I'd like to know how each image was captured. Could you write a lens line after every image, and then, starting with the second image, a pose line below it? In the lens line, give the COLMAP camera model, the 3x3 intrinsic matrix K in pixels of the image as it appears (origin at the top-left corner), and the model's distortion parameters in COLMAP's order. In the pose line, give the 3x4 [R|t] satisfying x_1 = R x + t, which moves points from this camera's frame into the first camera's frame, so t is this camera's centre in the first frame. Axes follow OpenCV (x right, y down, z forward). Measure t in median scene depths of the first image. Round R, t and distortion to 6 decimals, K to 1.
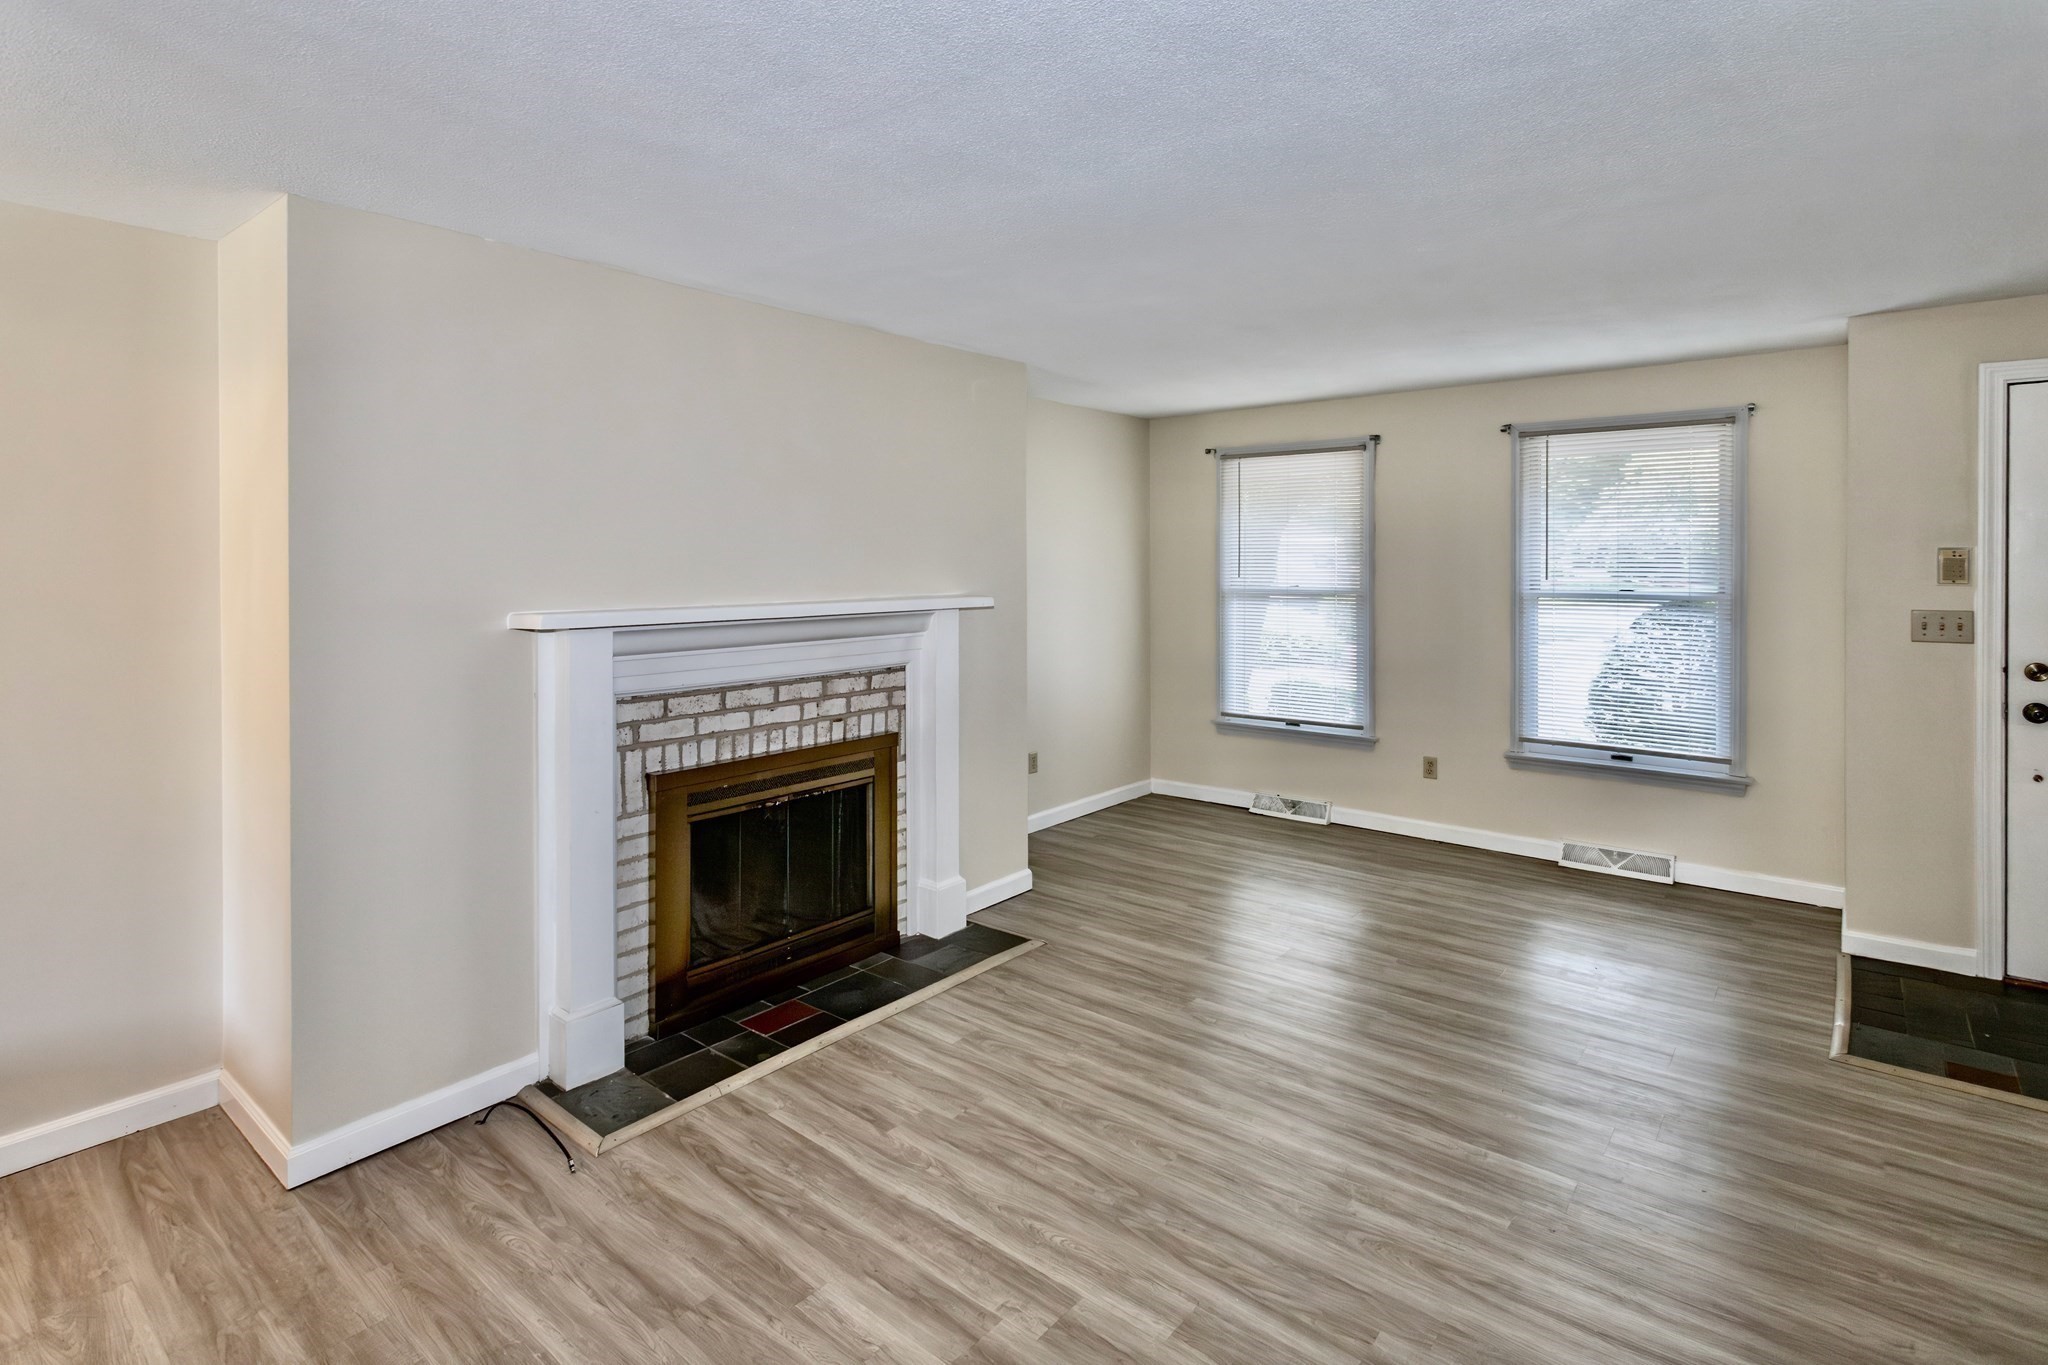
lens RADIAL K [[1023.5, 0, 1029.7], [0, 1023.5, 559.9], [0, 0, 1]] dist [-0.001753, -0.000339]
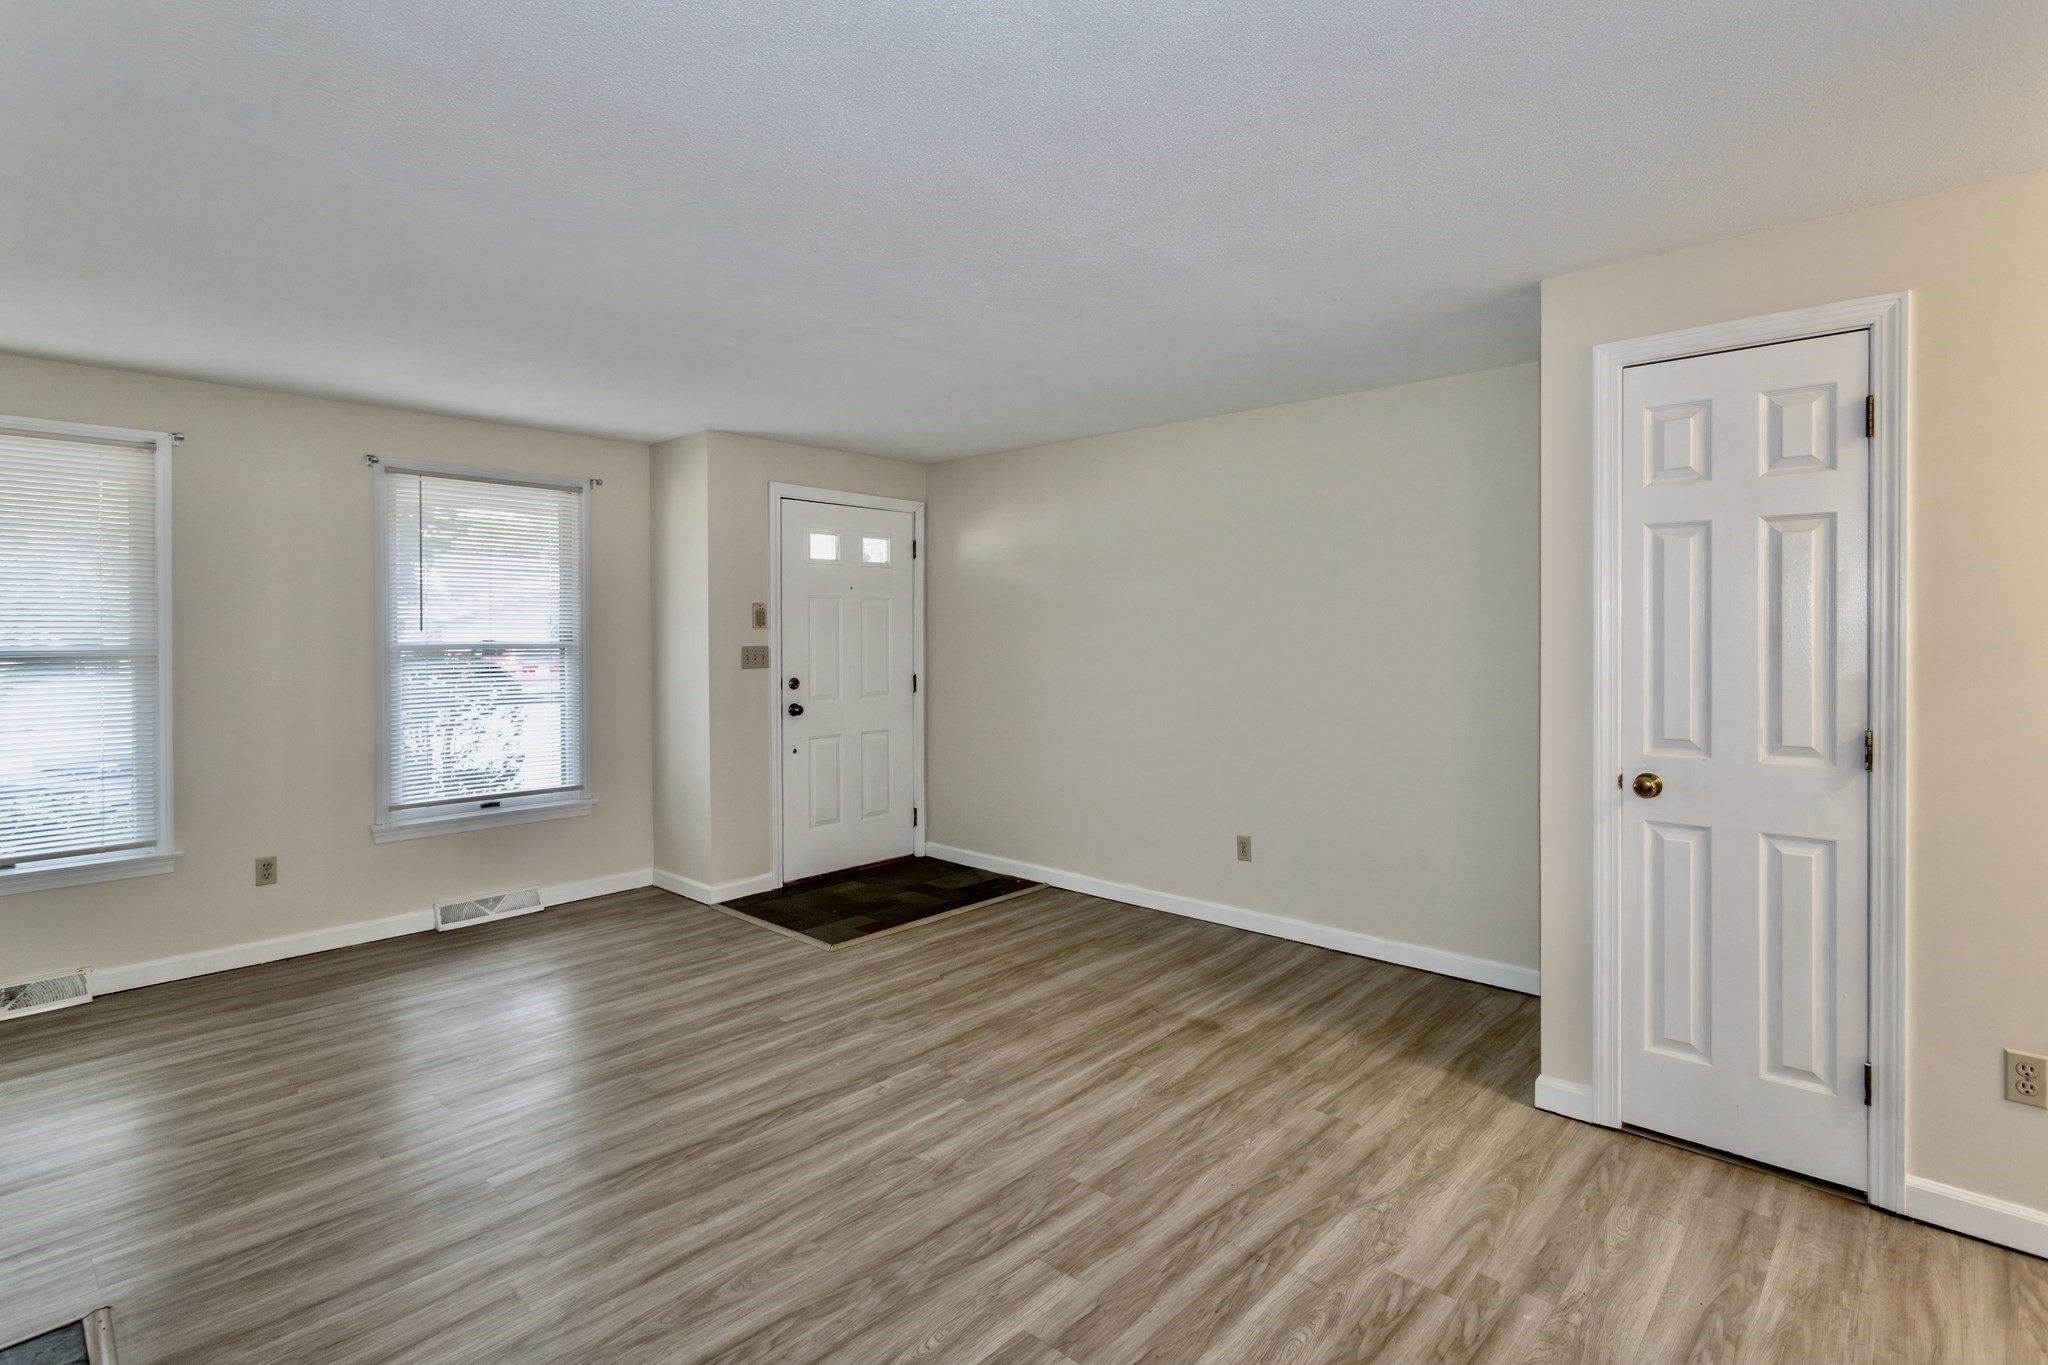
lens RADIAL K [[1004.6, 0, 1024.0], [0, 1004.6, 642.4], [0, 0, 1]] dist [0.005183, 0.000798]
pose [[0.051608, -0.011299, 0.998603, -0.535390], [0.006538, 0.999918, 0.010976, 0.031900], [-0.998646, 0.005962, 0.051678, 0.561853]]
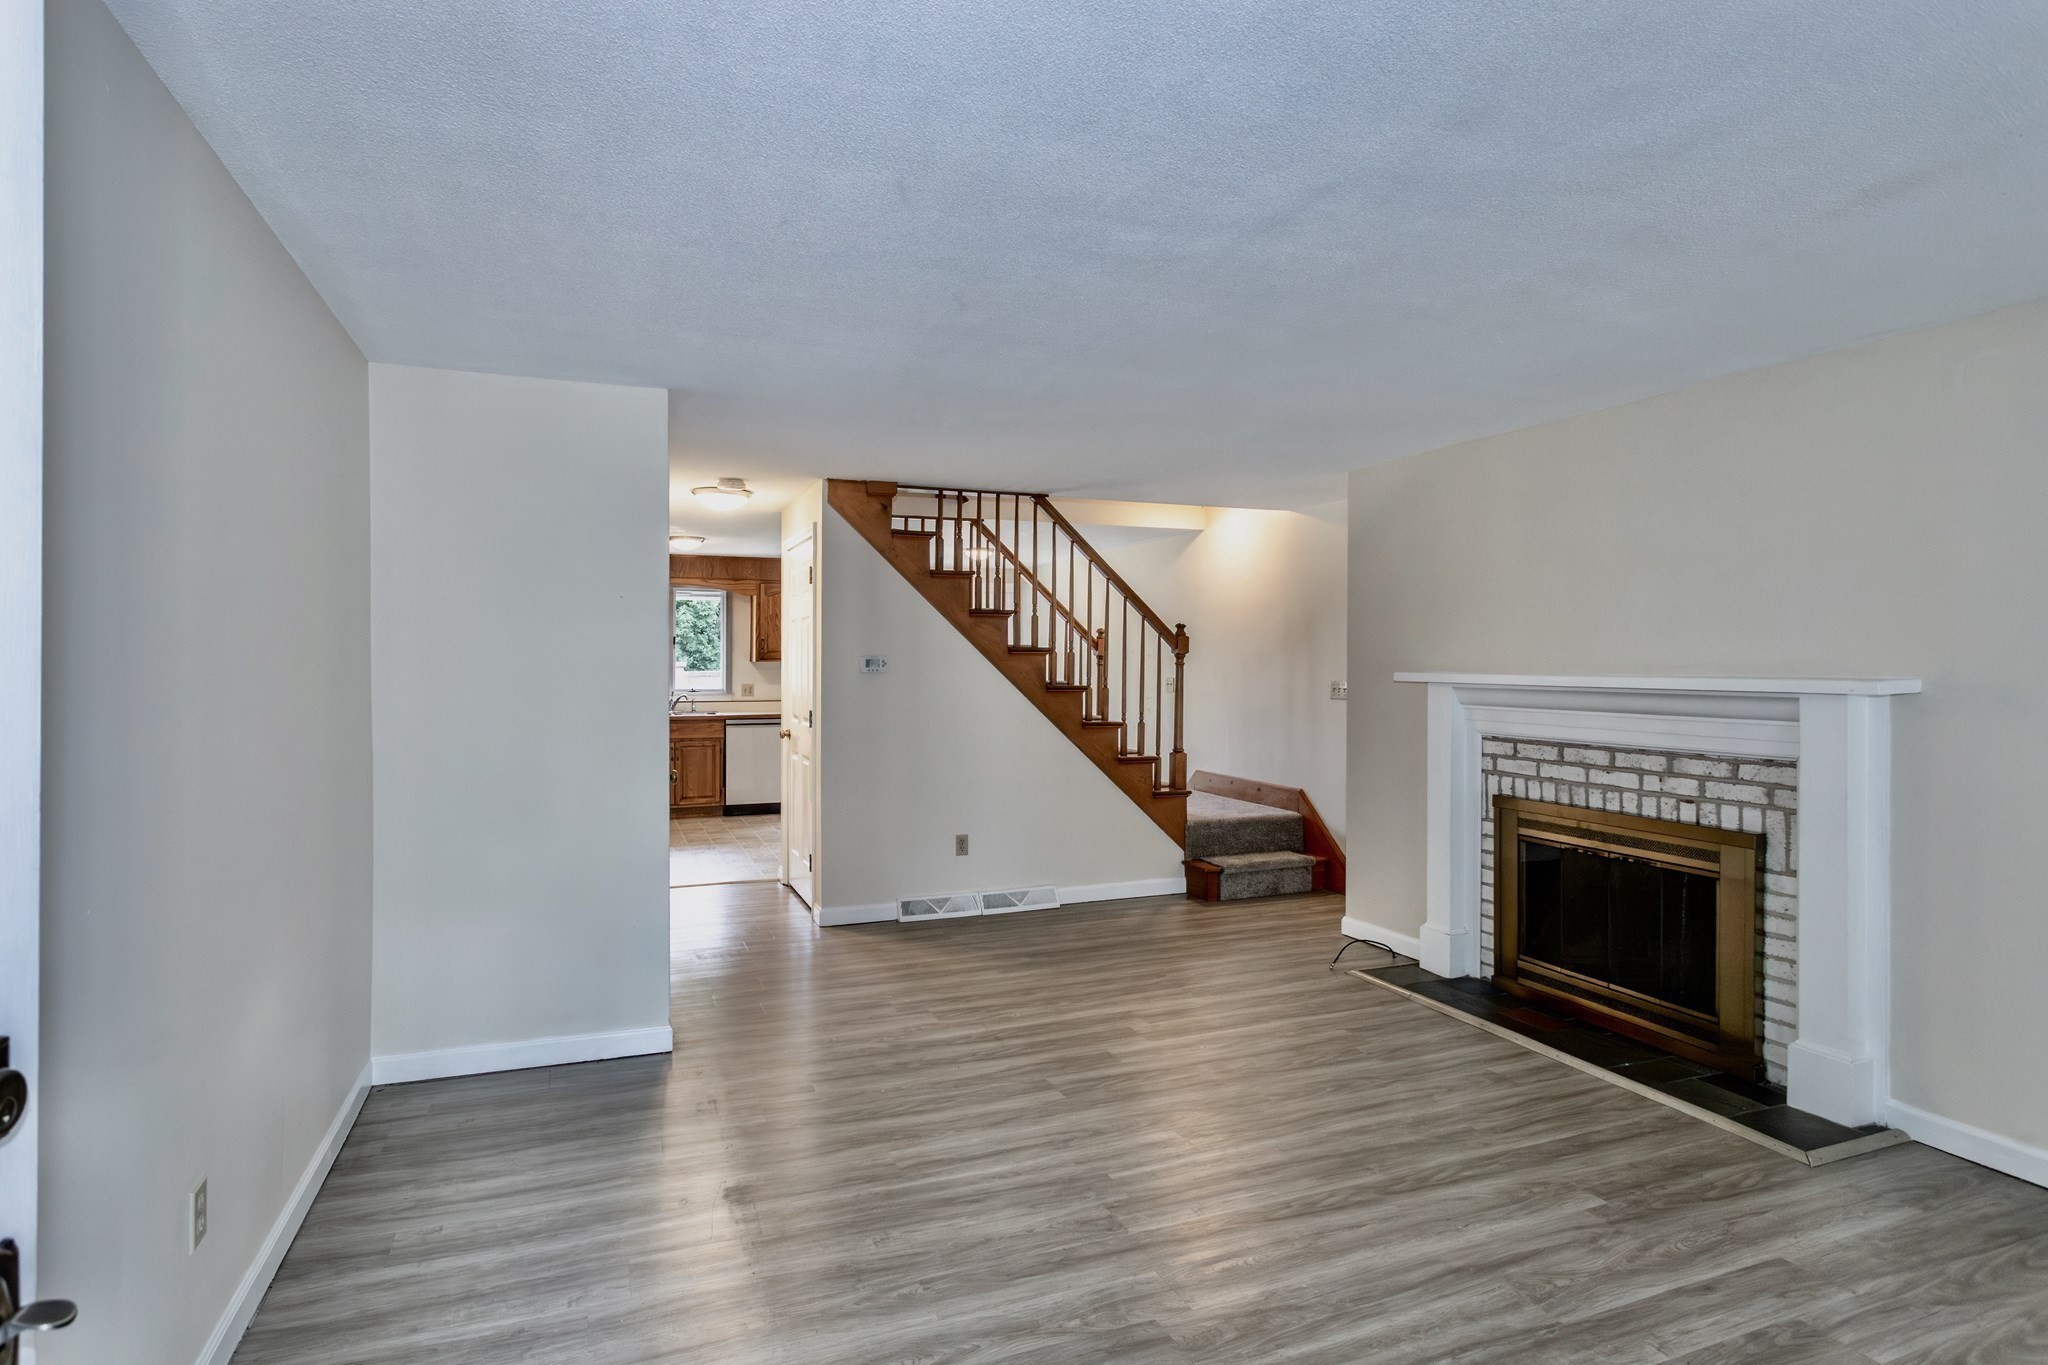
lens RADIAL K [[990.5, 0, 932.3], [0, 990.5, 662.5], [0, 0, 1]] dist [0.006651, 0.001080]
pose [[-0.529757, 0.004655, -0.848137, 1.041452], [0.001335, 0.999988, 0.004655, 0.022618], [0.848148, 0.001334, -0.529757, 0.952440]]
